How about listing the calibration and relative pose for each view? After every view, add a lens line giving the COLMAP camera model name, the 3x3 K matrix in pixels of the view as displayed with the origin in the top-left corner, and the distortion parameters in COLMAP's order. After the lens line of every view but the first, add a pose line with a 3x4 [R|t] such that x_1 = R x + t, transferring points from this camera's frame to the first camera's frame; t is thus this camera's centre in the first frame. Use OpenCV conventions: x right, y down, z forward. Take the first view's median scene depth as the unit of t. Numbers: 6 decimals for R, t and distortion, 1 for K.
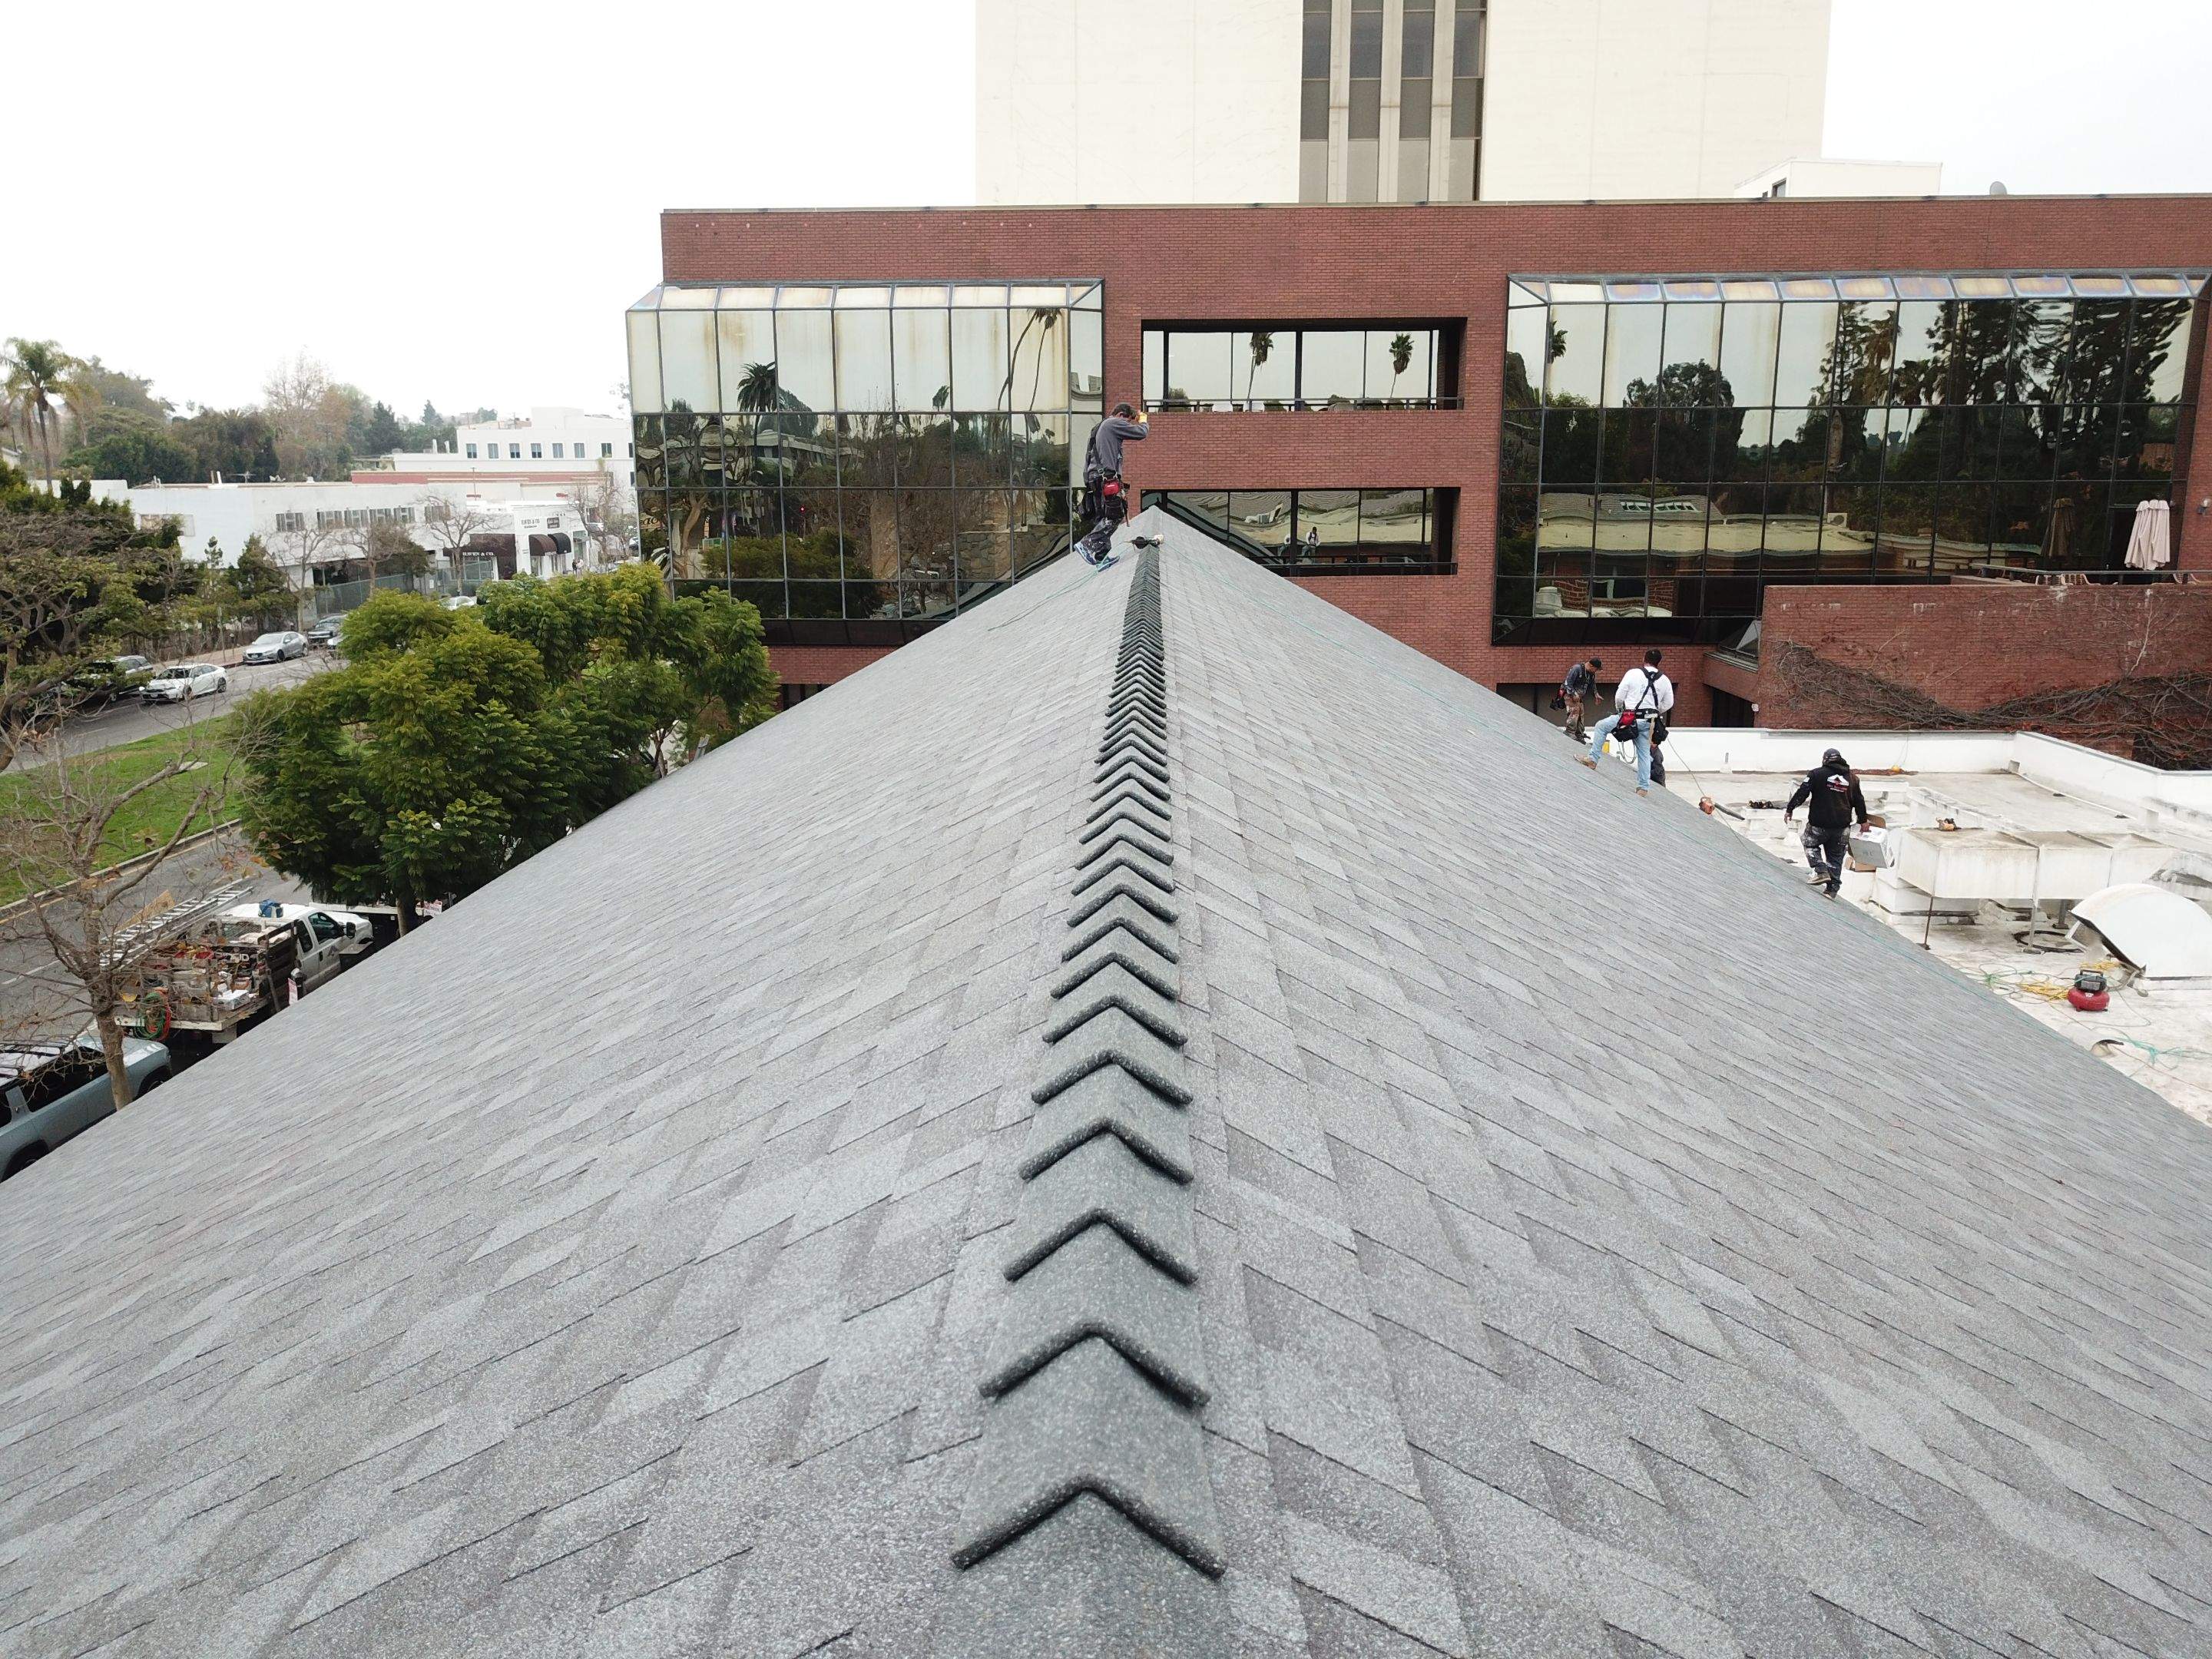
lens RADIAL K [[1703.4, 0, 1102.7], [0, 1703.4, 826.4], [0, 0, 1]] dist [0.007416, 0.002358]
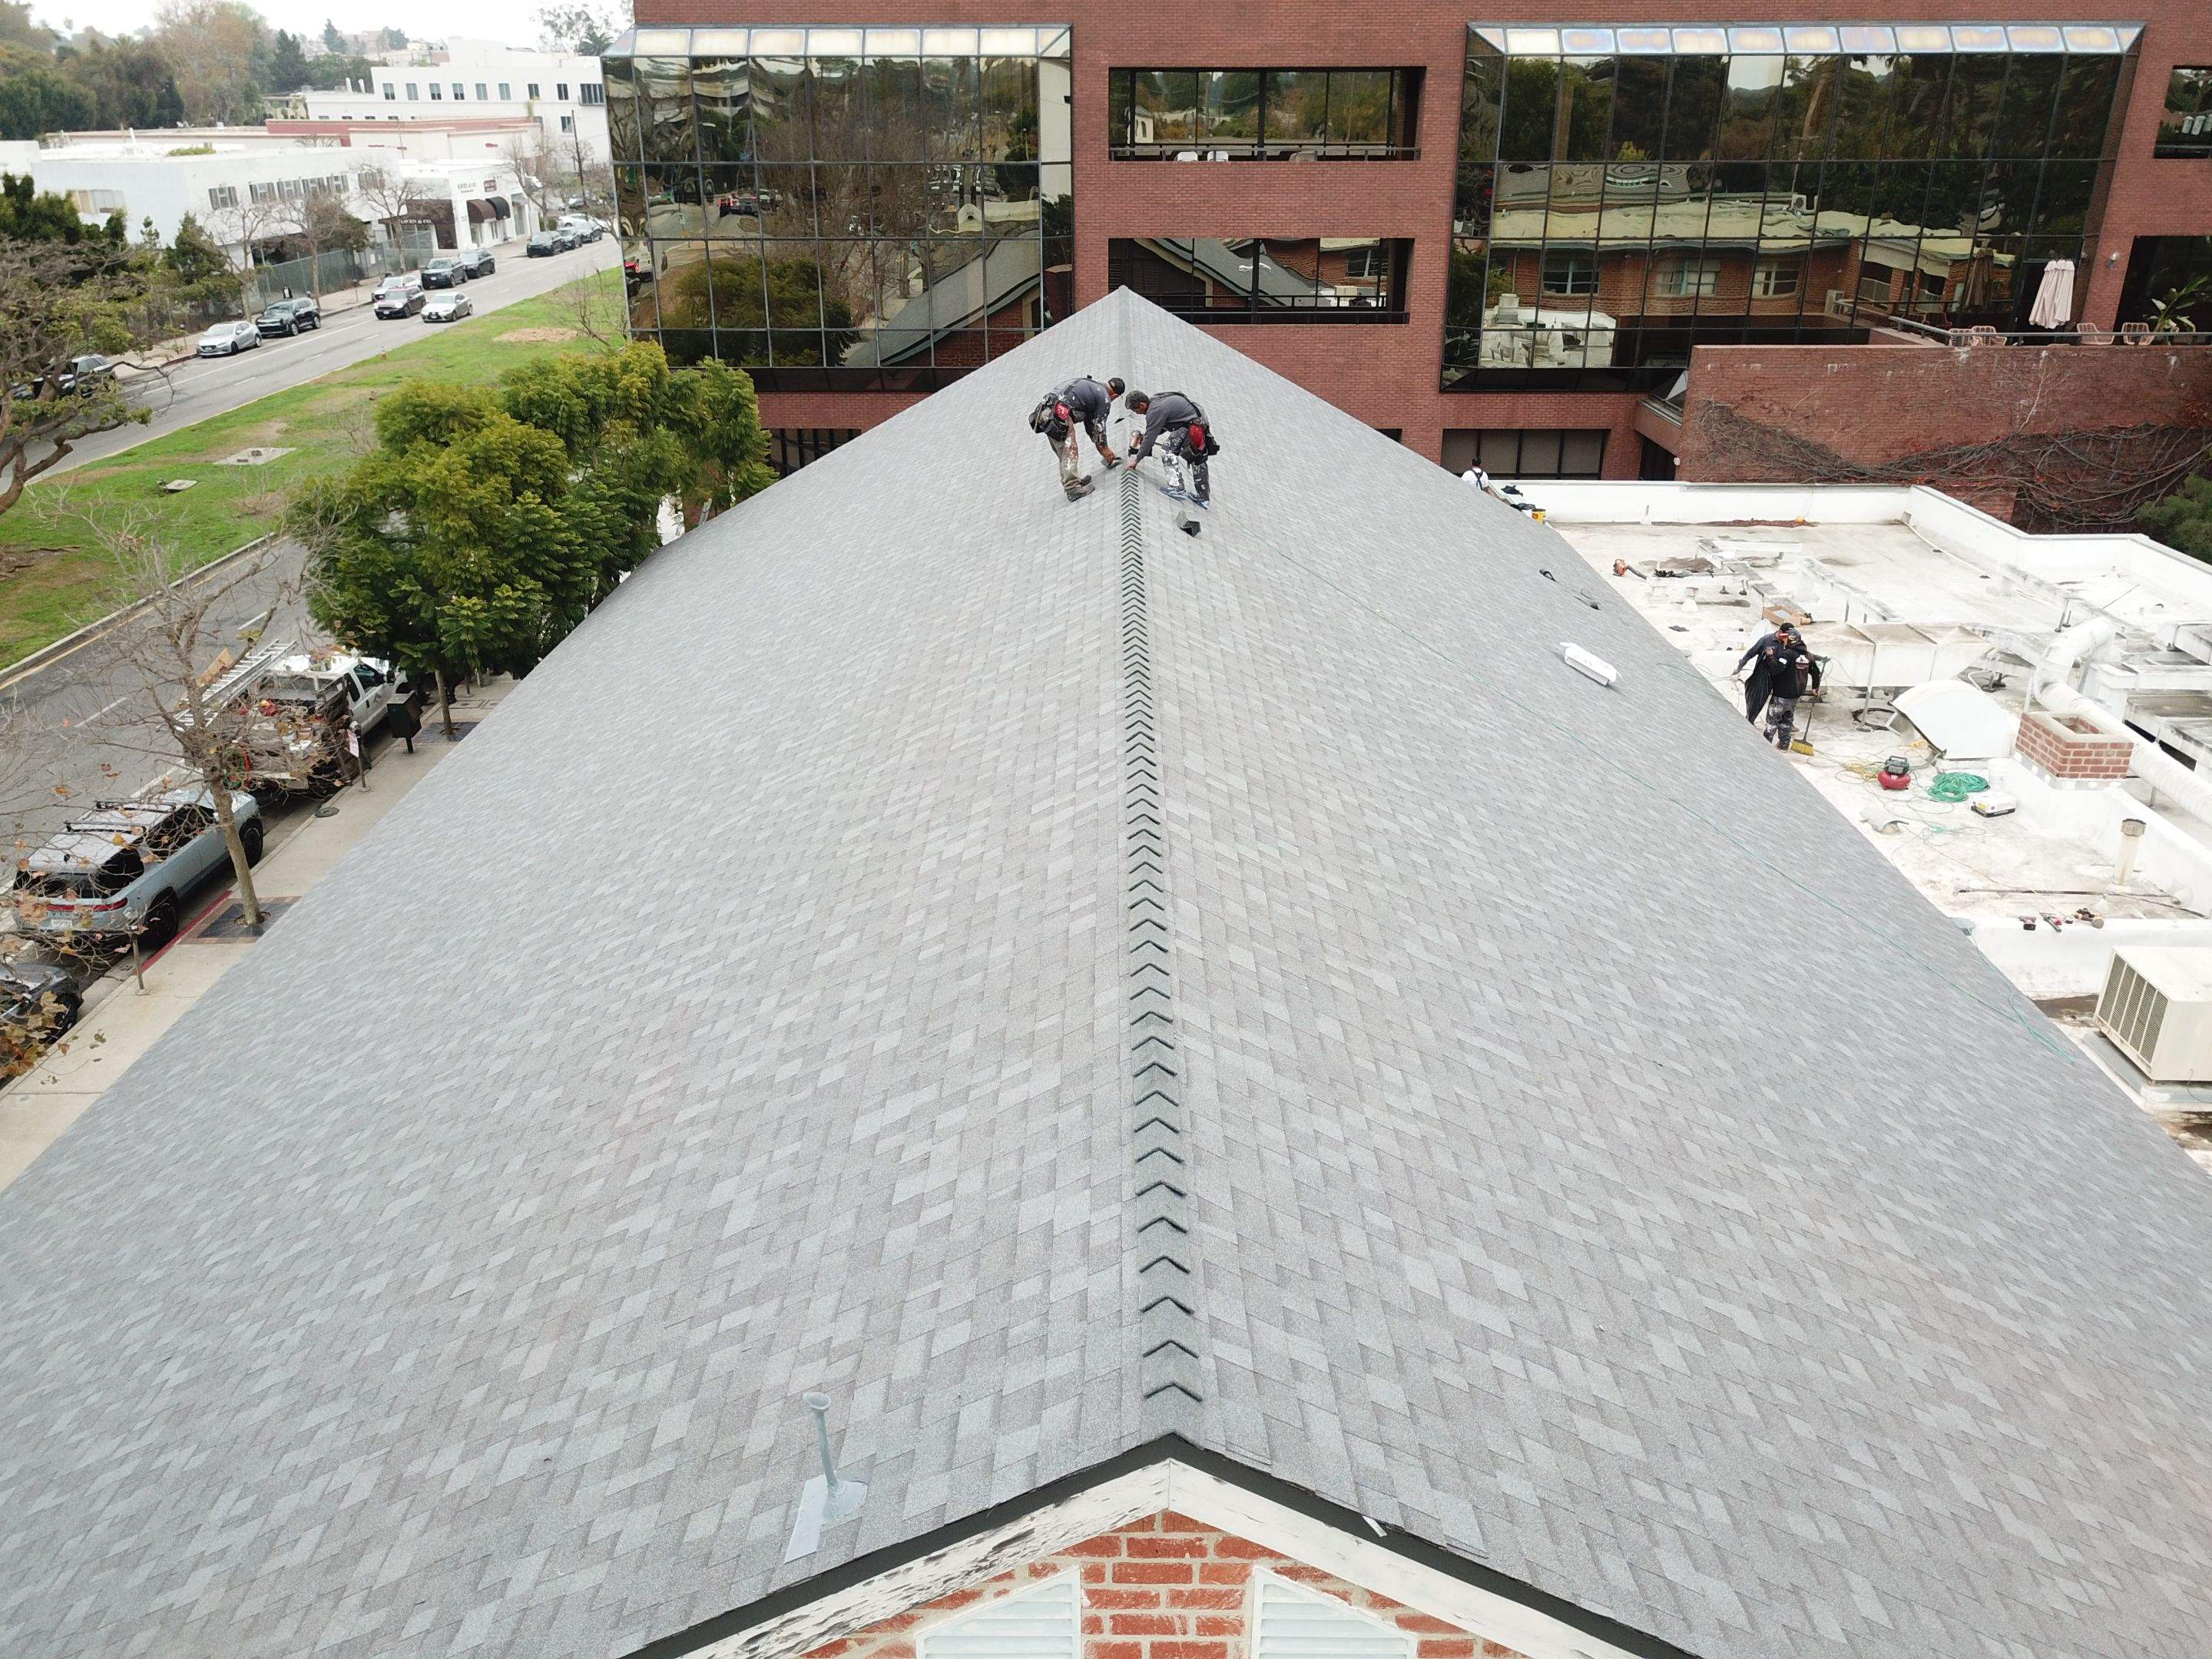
lens RADIAL K [[1703.4, 0, 1104.2], [0, 1703.4, 832.0], [0, 0, 1]] dist [0.007416, 0.002358]
pose [[0.999679, -0.006590, 0.024476, -0.008327], [0.001541, 0.979628, 0.200816, -0.054330], [-0.025300, -0.200714, 0.979323, -0.093485]]
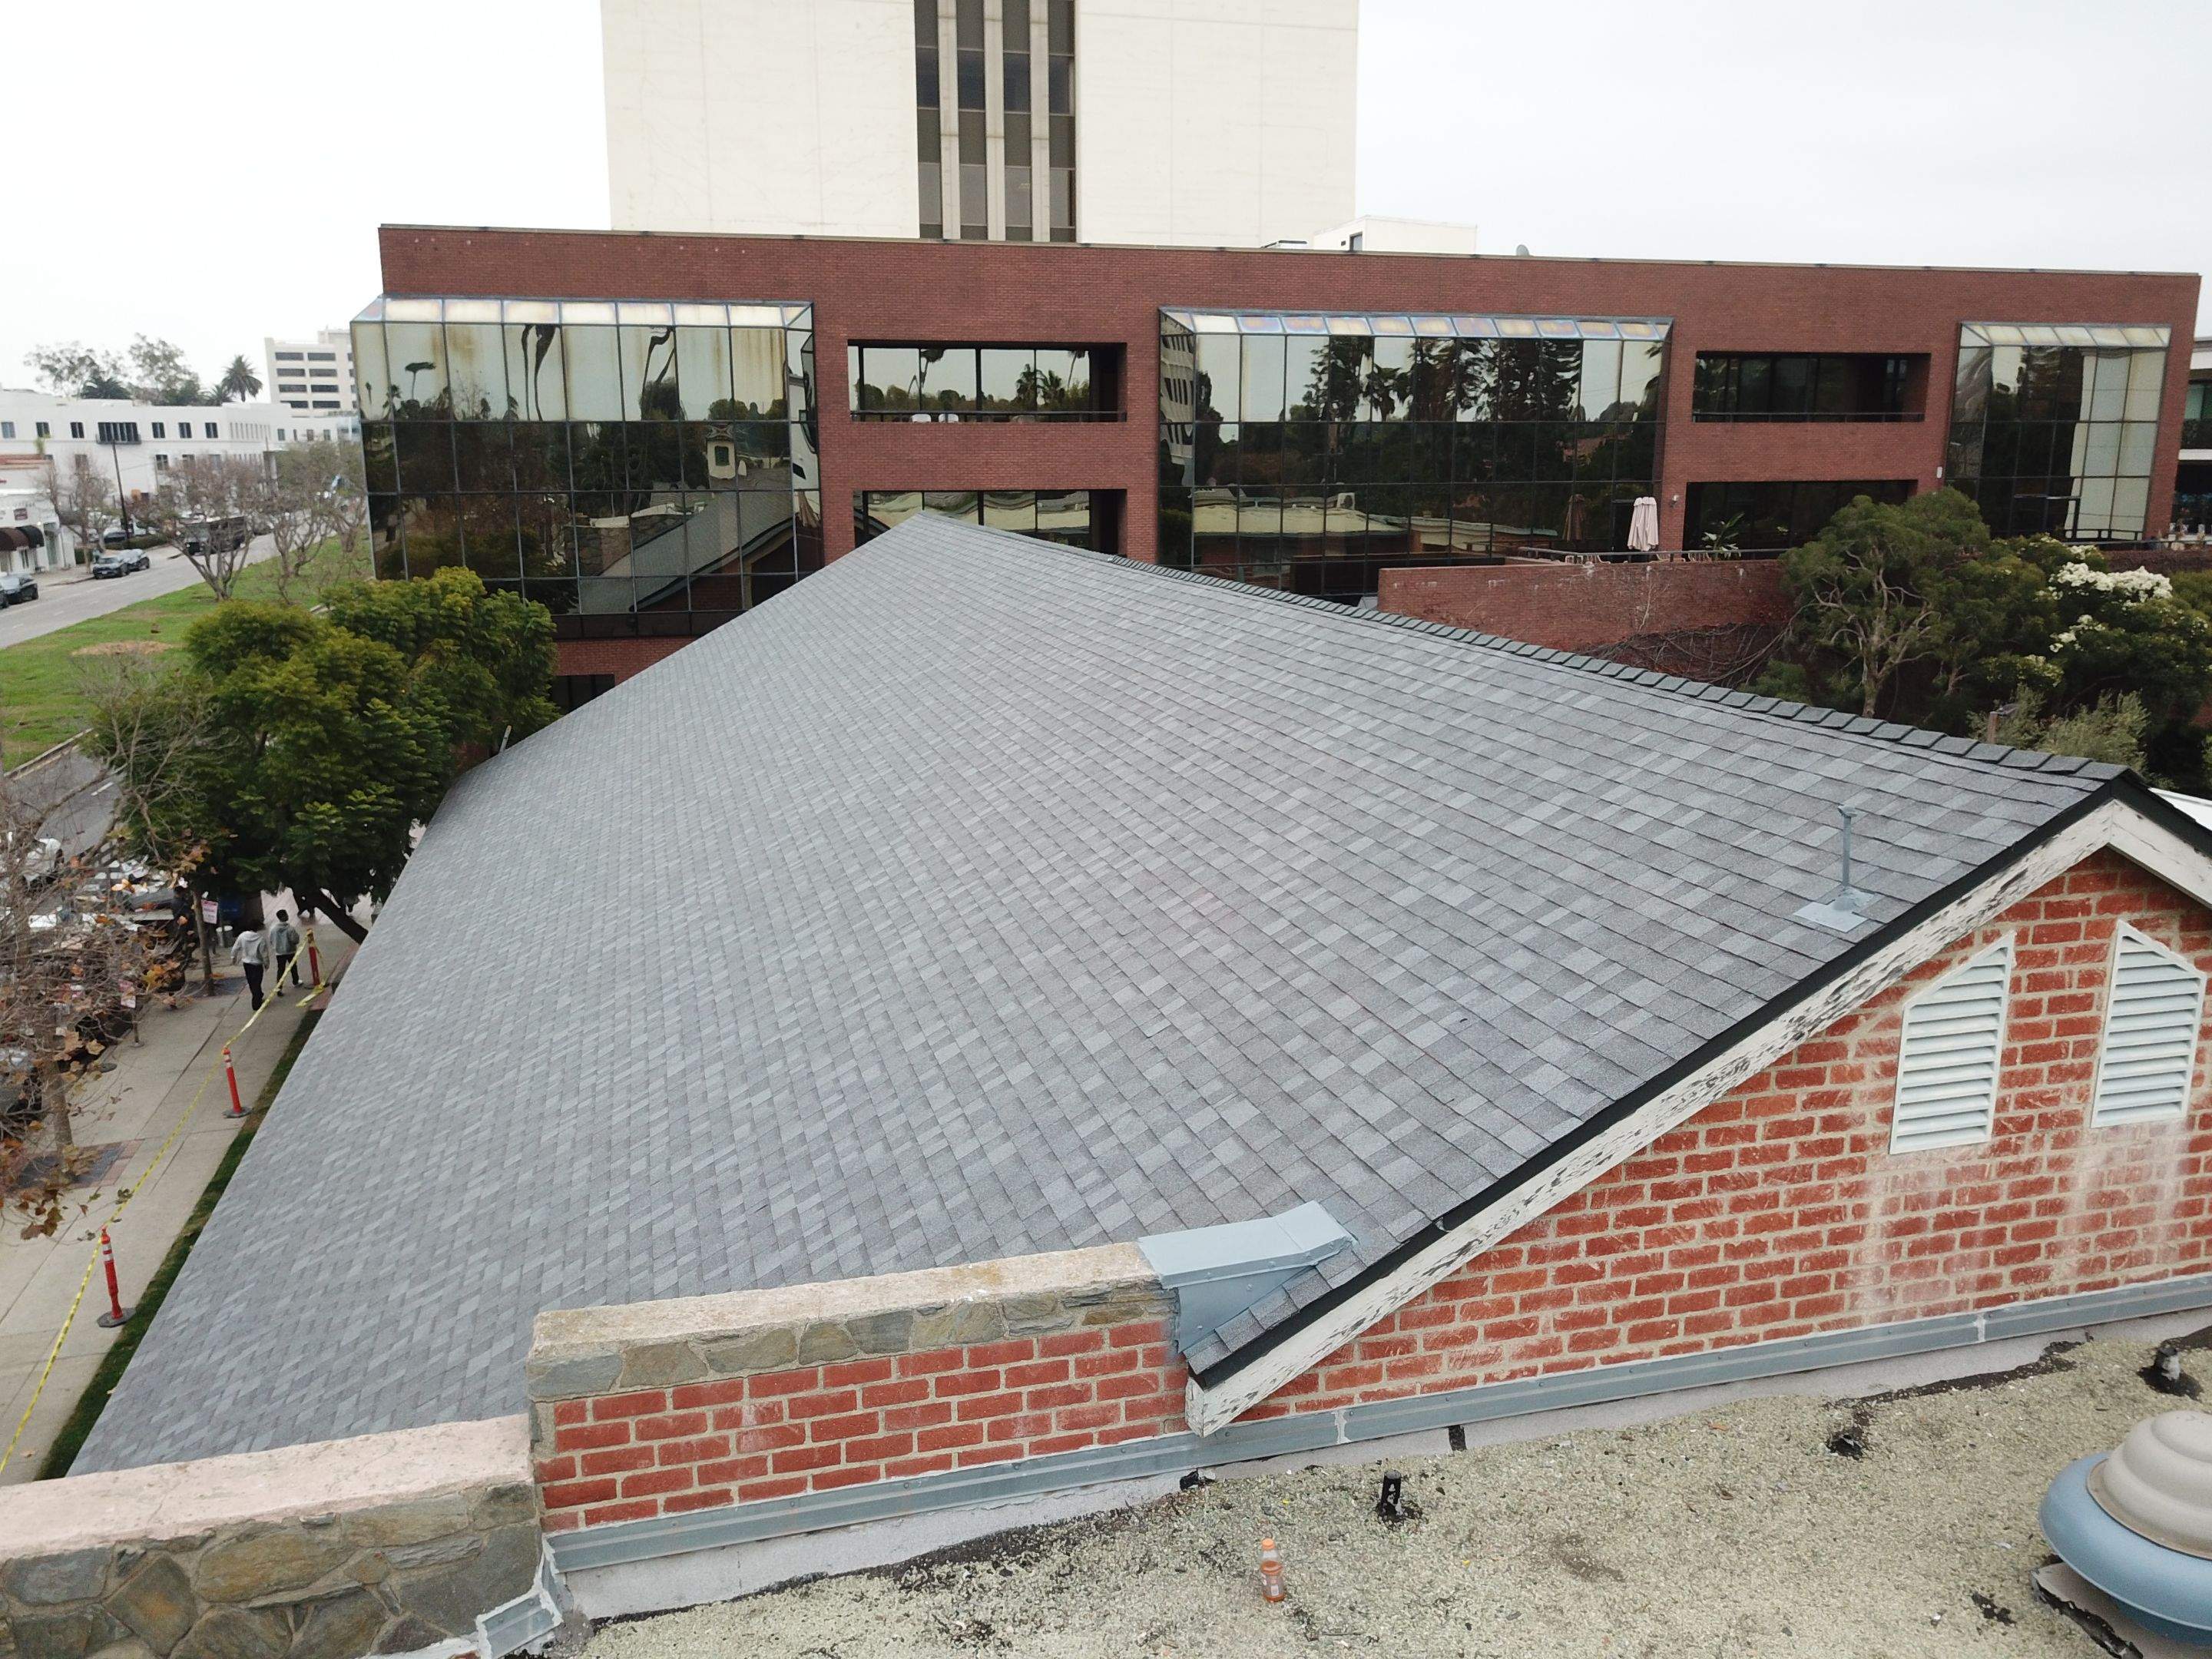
lens RADIAL K [[1703.4, 0, 1105.1], [0, 1703.4, 834.5], [0, 0, 1]] dist [0.007416, 0.002358]
pose [[0.957149, -0.062868, 0.282688, -0.154075], [0.058250, 0.997996, 0.024720, 0.008753], [-0.283676, -0.007194, 0.958893, -0.123292]]
